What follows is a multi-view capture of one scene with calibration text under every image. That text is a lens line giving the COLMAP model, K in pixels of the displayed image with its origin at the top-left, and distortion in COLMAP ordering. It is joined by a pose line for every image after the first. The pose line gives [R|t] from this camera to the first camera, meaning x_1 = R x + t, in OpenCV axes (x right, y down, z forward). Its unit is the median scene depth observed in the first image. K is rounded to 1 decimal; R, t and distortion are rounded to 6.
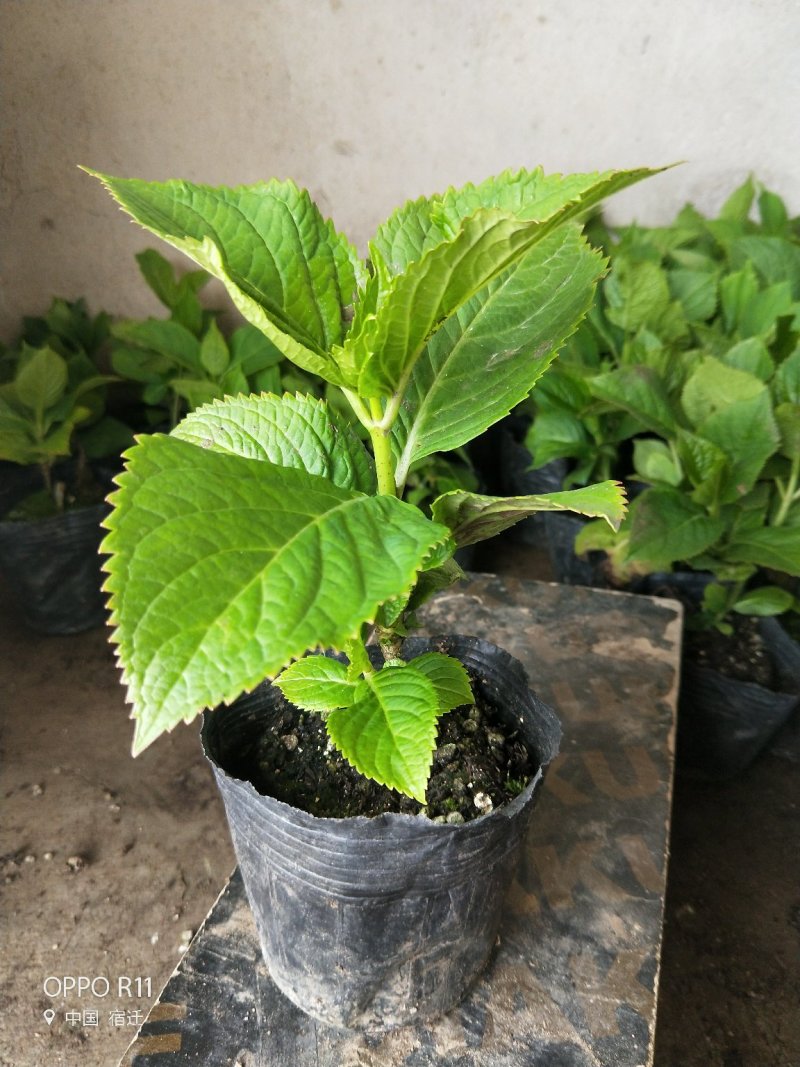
lens RADIAL K [[916.0, 0, 420.6], [0, 916.0, 547.0], [0, 0, 1]] dist [-0.068001, 0.047752]
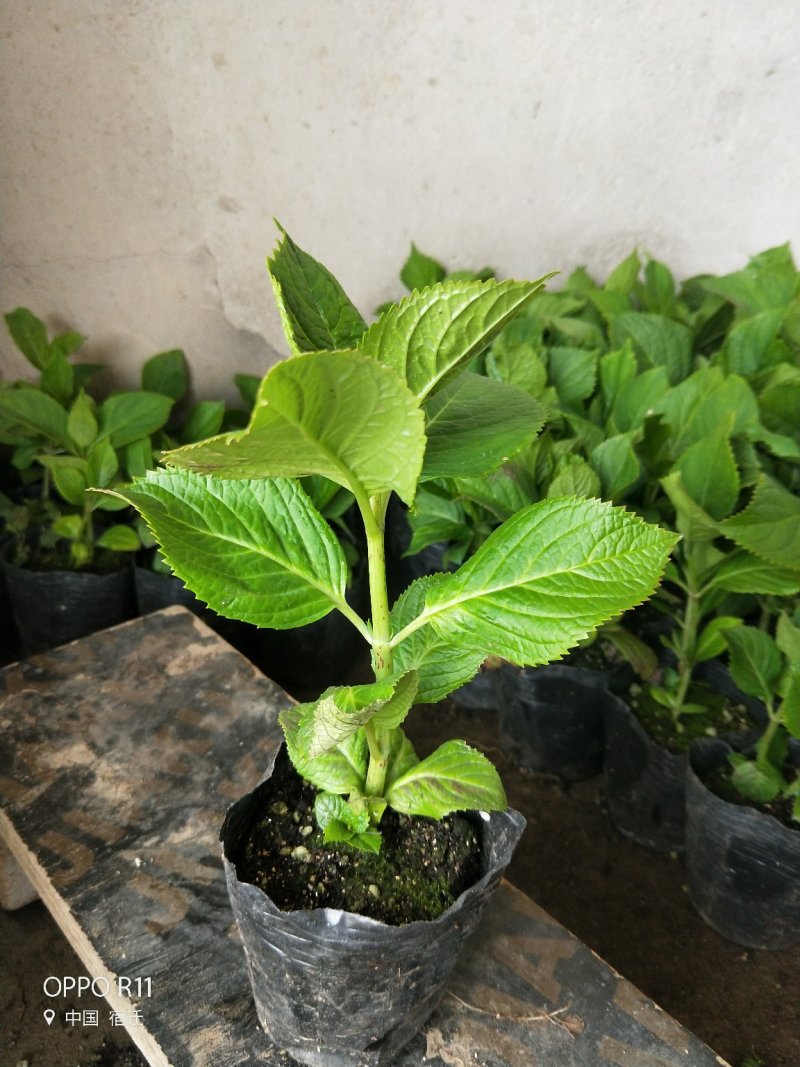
lens RADIAL K [[916.0, 0, 418.7], [0, 916.0, 541.7], [0, 0, 1]] dist [-0.068001, 0.047752]
pose [[0.997409, 0.011021, 0.071084, 0.062172], [-0.011054, 0.999939, 0.000075, -0.090916], [-0.071078, -0.000860, 0.997470, 0.011373]]
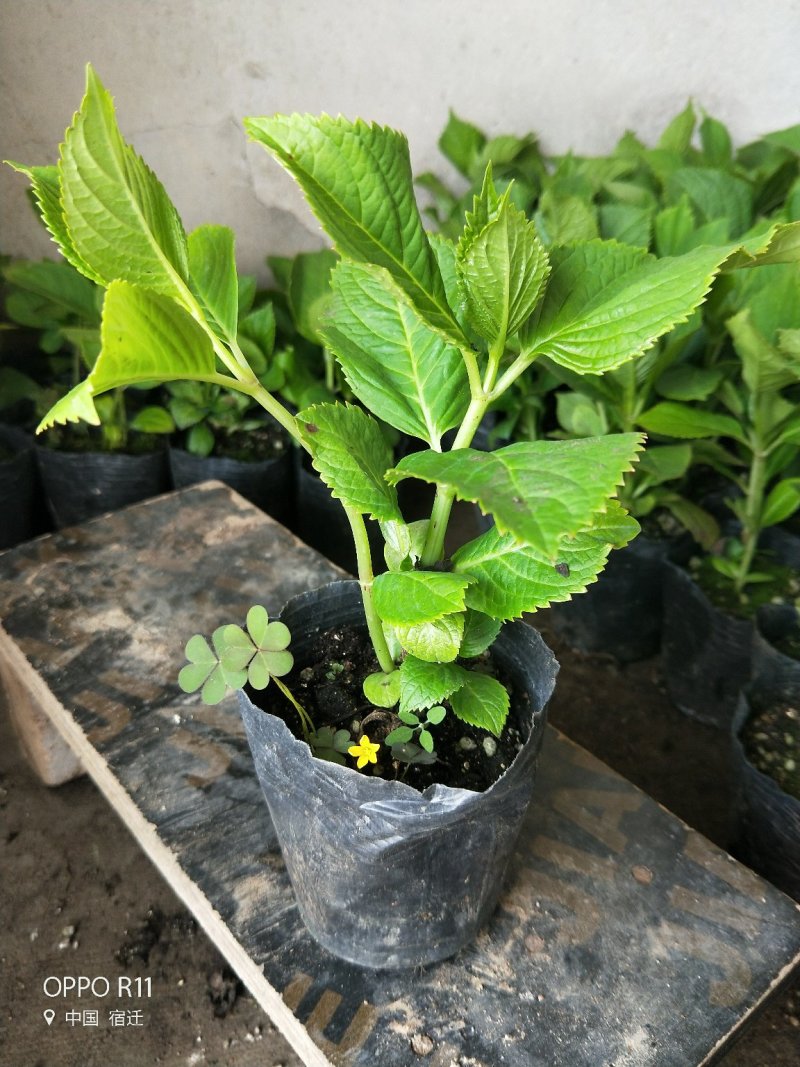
lens RADIAL K [[916.0, 0, 422.0], [0, 916.0, 541.5], [0, 0, 1]] dist [-0.068001, 0.047752]
pose [[0.999511, -0.010705, 0.029384, 0.060528], [0.008662, 0.997593, 0.068798, -0.026265], [-0.030049, -0.068510, 0.997198, 0.052757]]
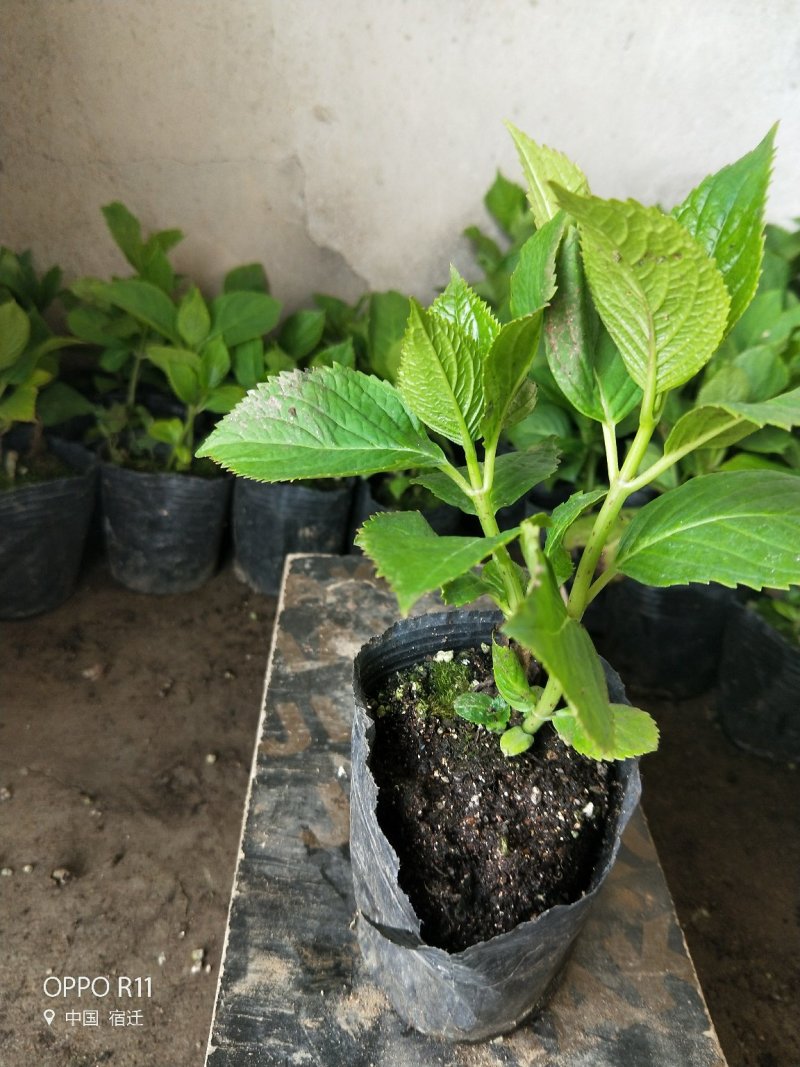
lens RADIAL K [[916.0, 0, 407.8], [0, 916.0, 545.1], [0, 0, 1]] dist [-0.068001, 0.047752]
pose [[0.989112, 0.036165, 0.142651, -0.132845], [-0.038198, 0.999204, 0.011540, -0.003219], [-0.142120, -0.016863, 0.989706, 0.046513]]
